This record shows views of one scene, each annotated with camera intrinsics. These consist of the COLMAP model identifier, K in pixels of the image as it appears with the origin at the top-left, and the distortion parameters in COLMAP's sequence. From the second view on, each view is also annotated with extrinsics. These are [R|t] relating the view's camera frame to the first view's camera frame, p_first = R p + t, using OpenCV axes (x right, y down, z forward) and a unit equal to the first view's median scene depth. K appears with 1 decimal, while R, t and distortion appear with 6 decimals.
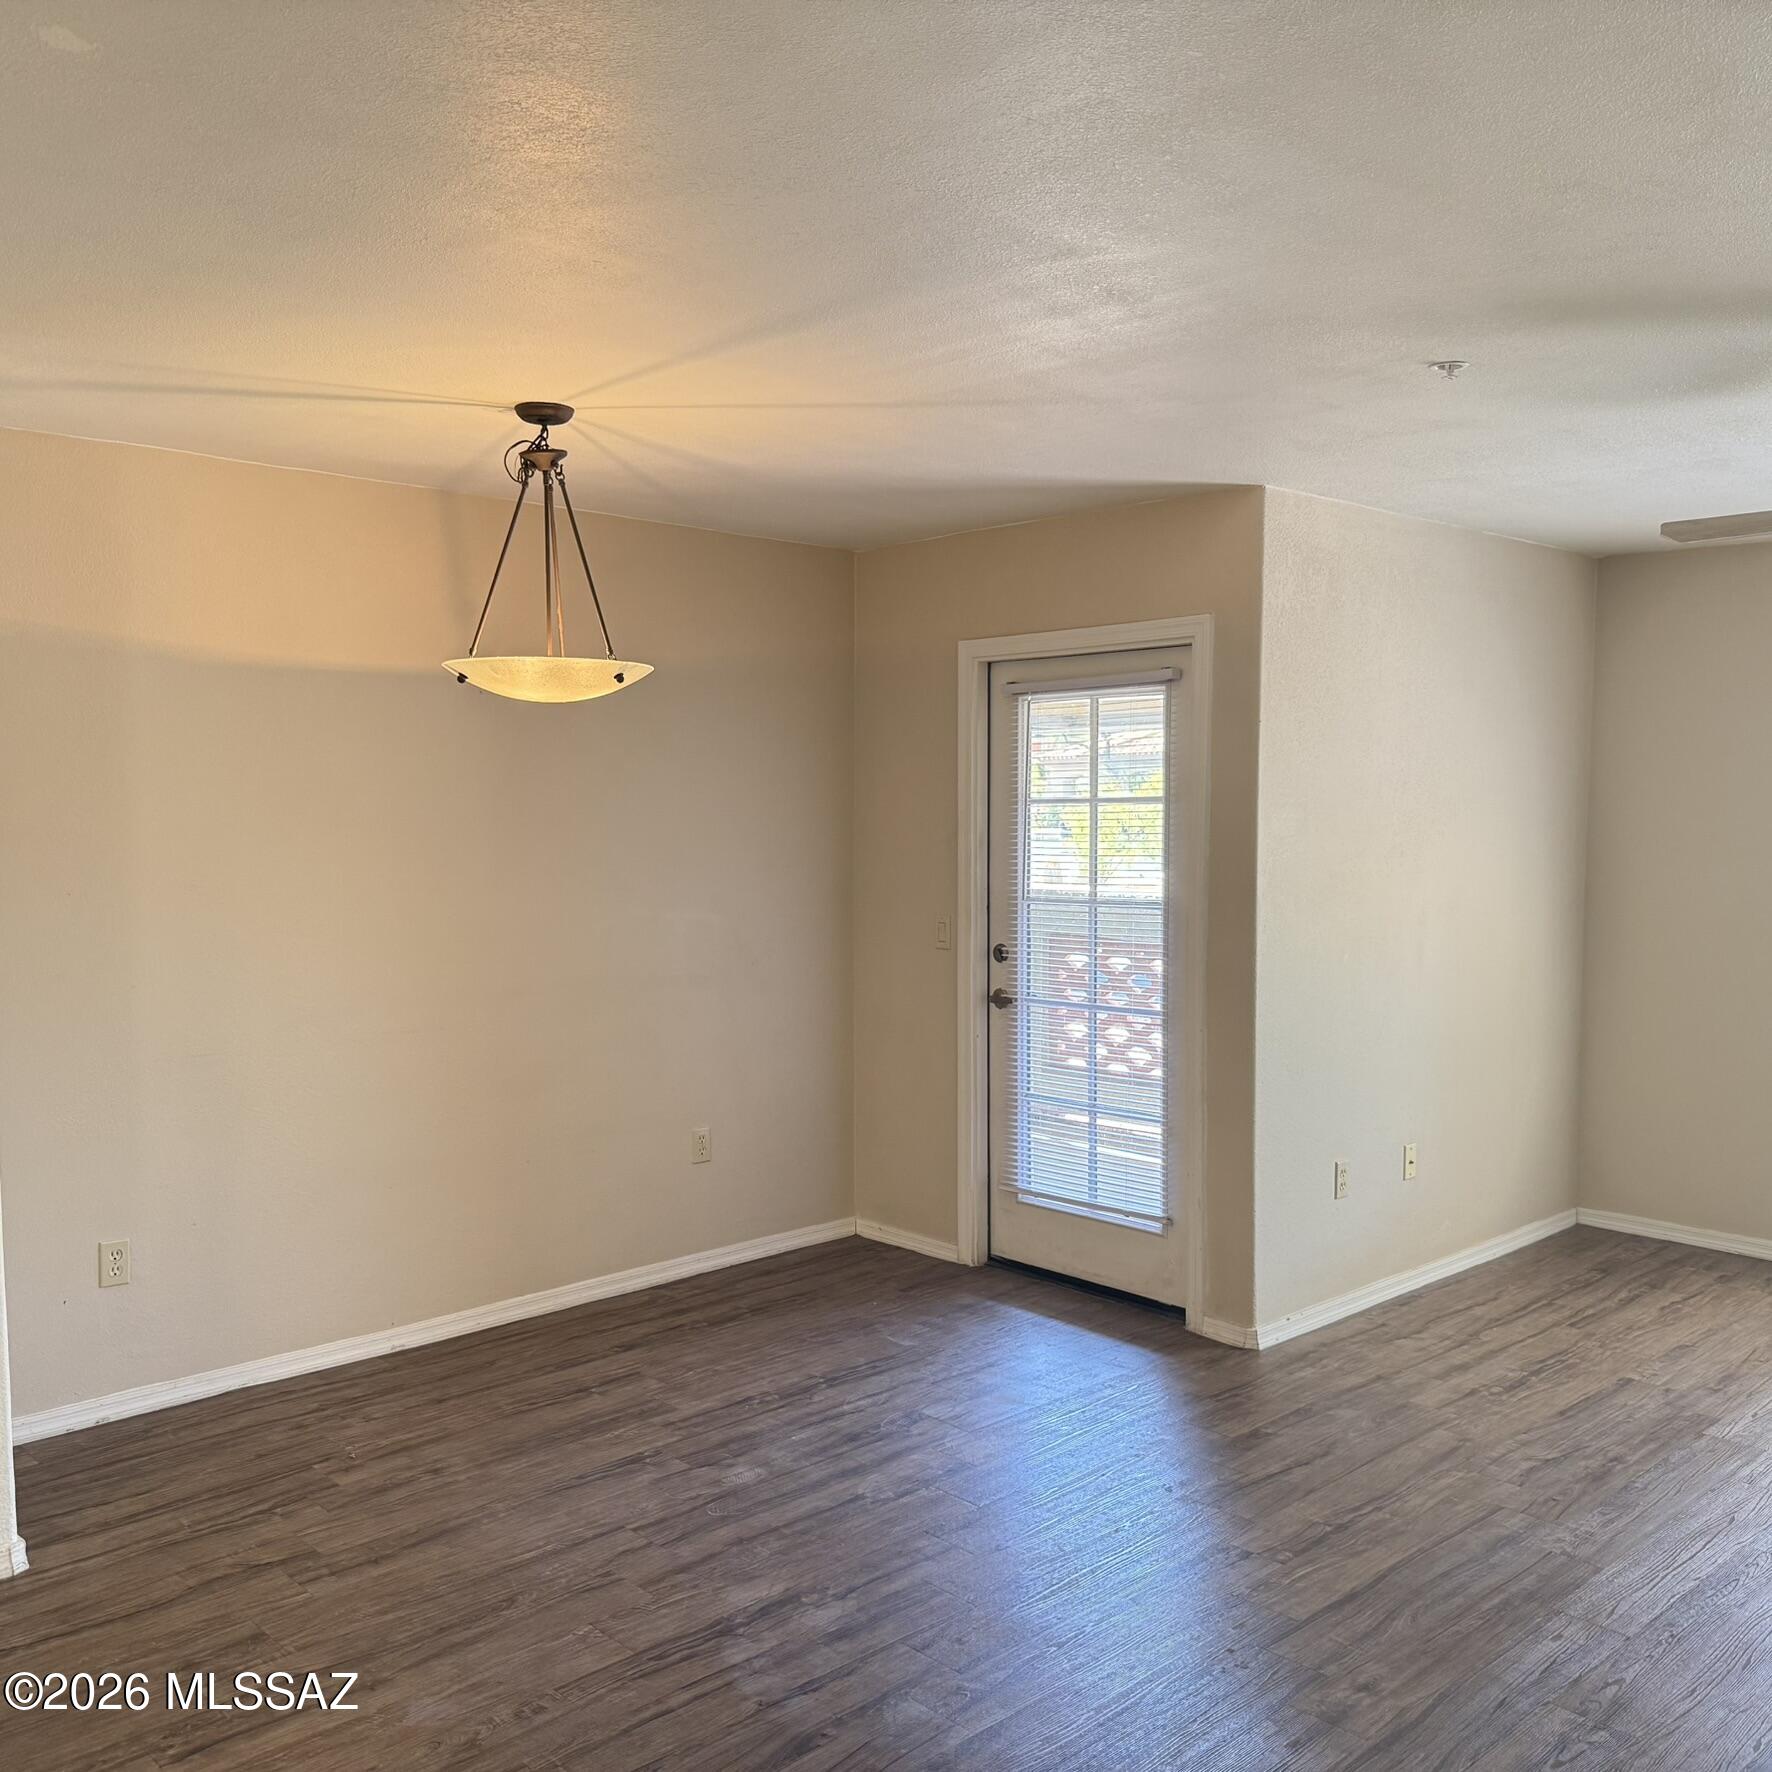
lens RADIAL K [[1668.9, 0, 891.3], [0, 1668.9, 873.6], [0, 0, 1]] dist [0.042625, 0.000000]
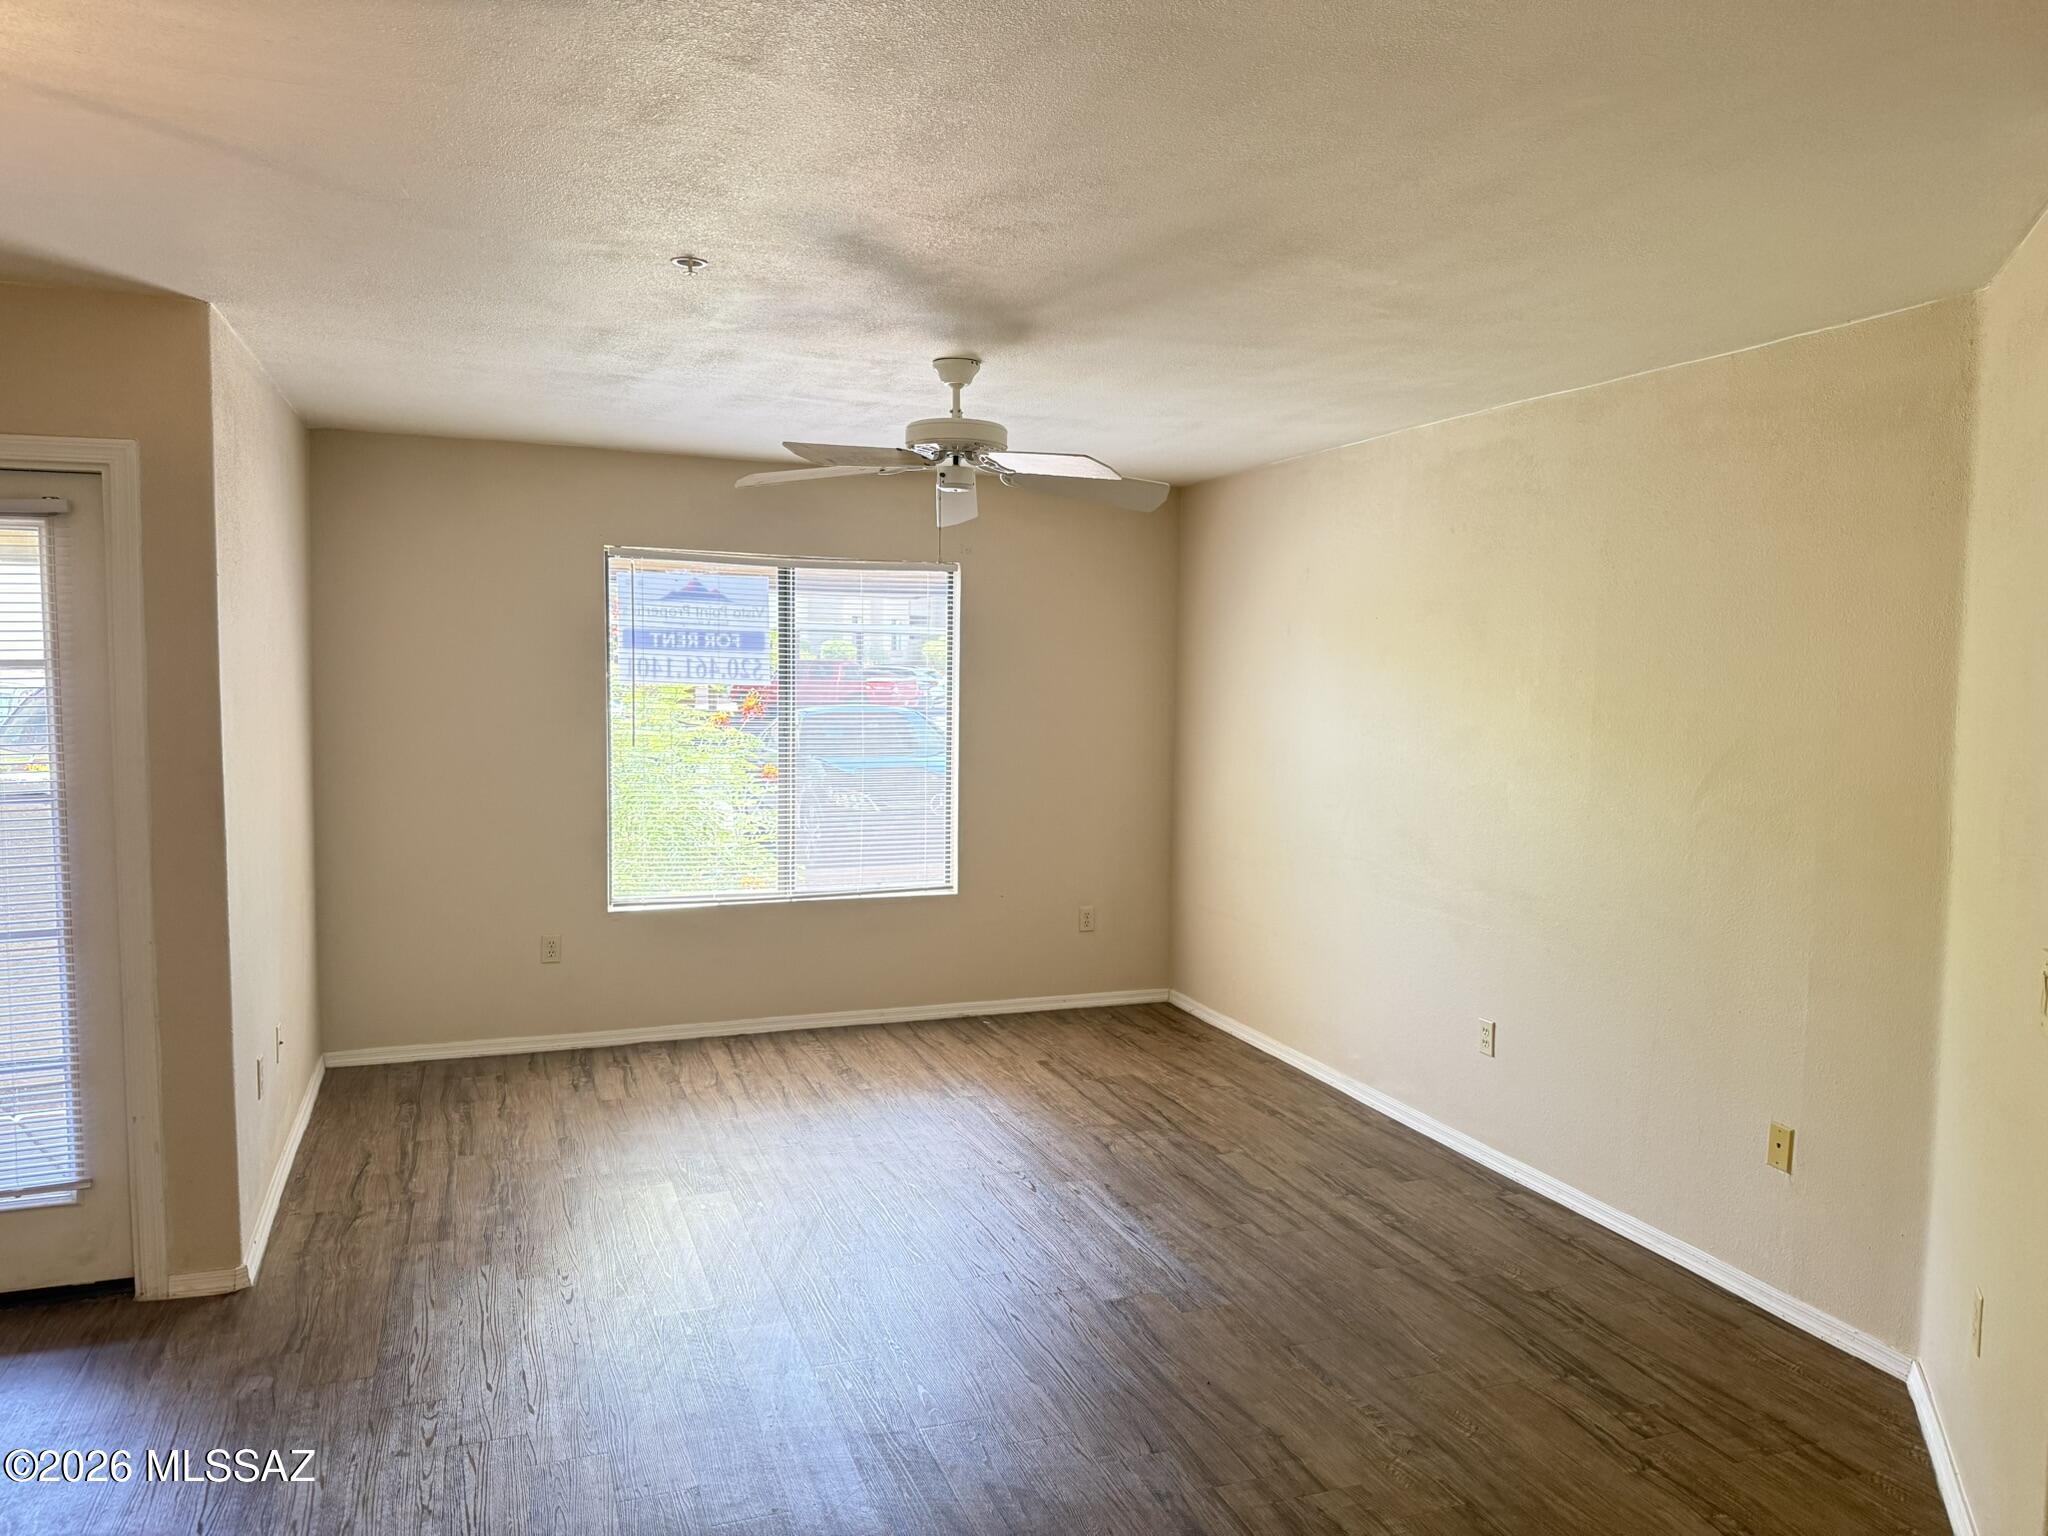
lens RADIAL K [[1446.5, 0, 1023.9], [0, 1446.5, 772.5], [0, 0, 1]] dist [0.050670, -0.060069]
pose [[0.389245, -0.067981, 0.918622, -0.331642], [0.030761, 0.997676, 0.060798, -0.023406], [-0.920620, 0.004592, 0.390432, 0.337923]]
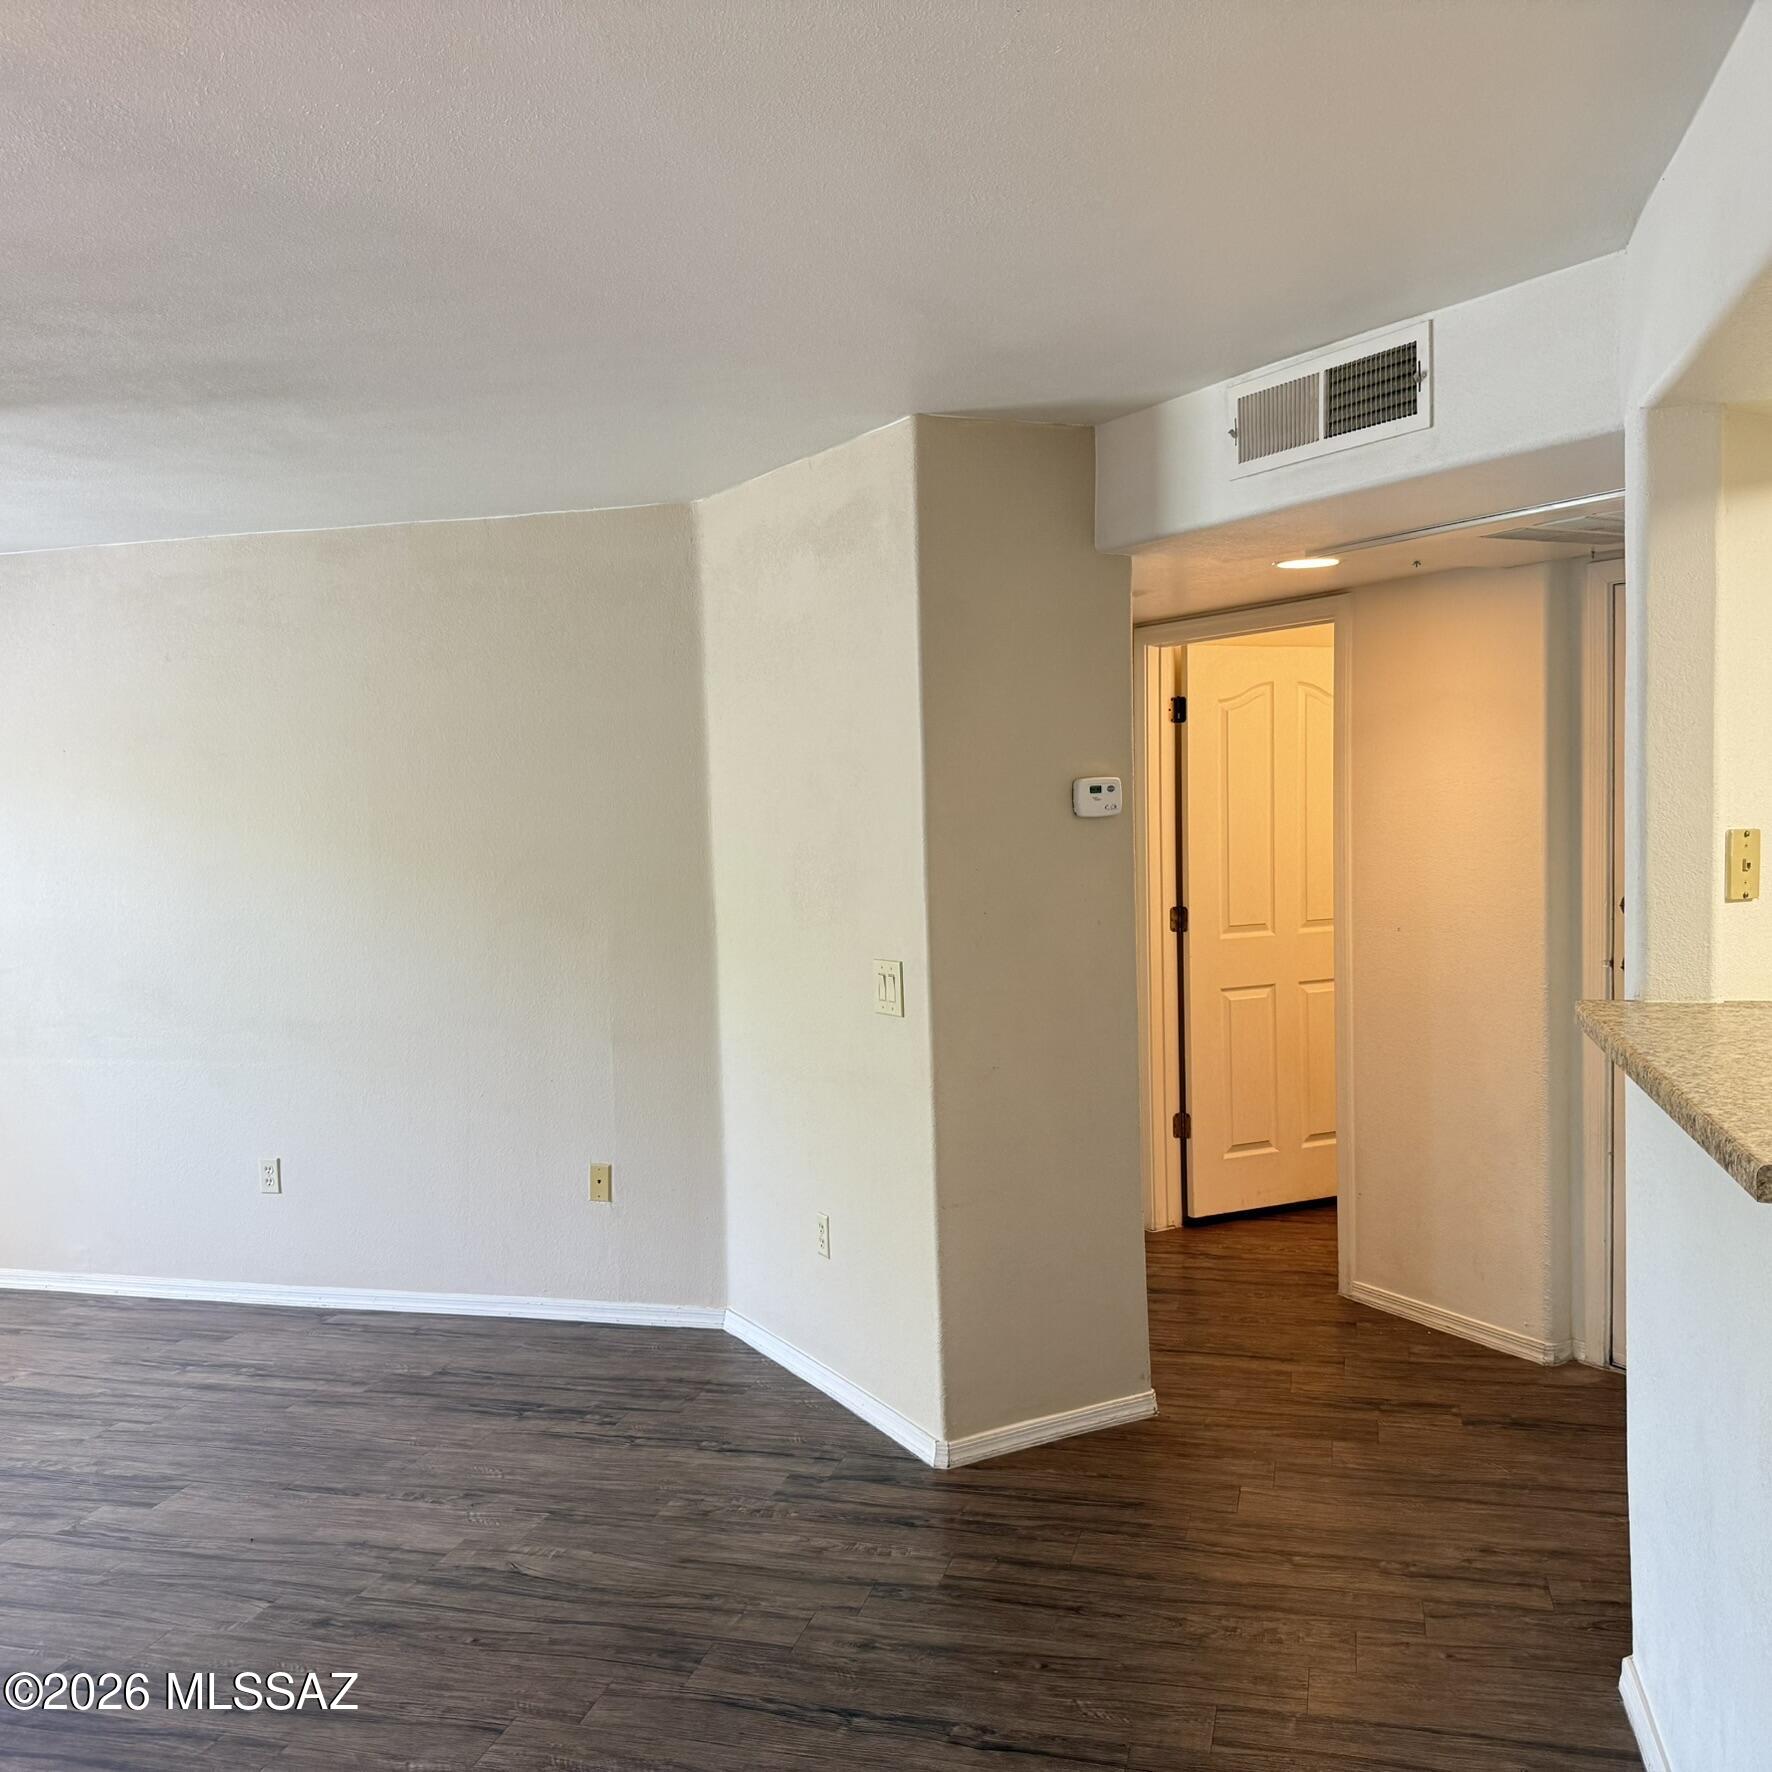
lens RADIAL K [[1668.9, 0, 876.5], [0, 1668.9, 874.7], [0, 0, 1]] dist [0.042625, 0.000000]
pose [[-0.516200, -0.029246, 0.855968, -0.486139], [0.068600, 0.994794, 0.075360, -0.030980], [-0.853716, 0.097620, -0.511507, 0.663443]]
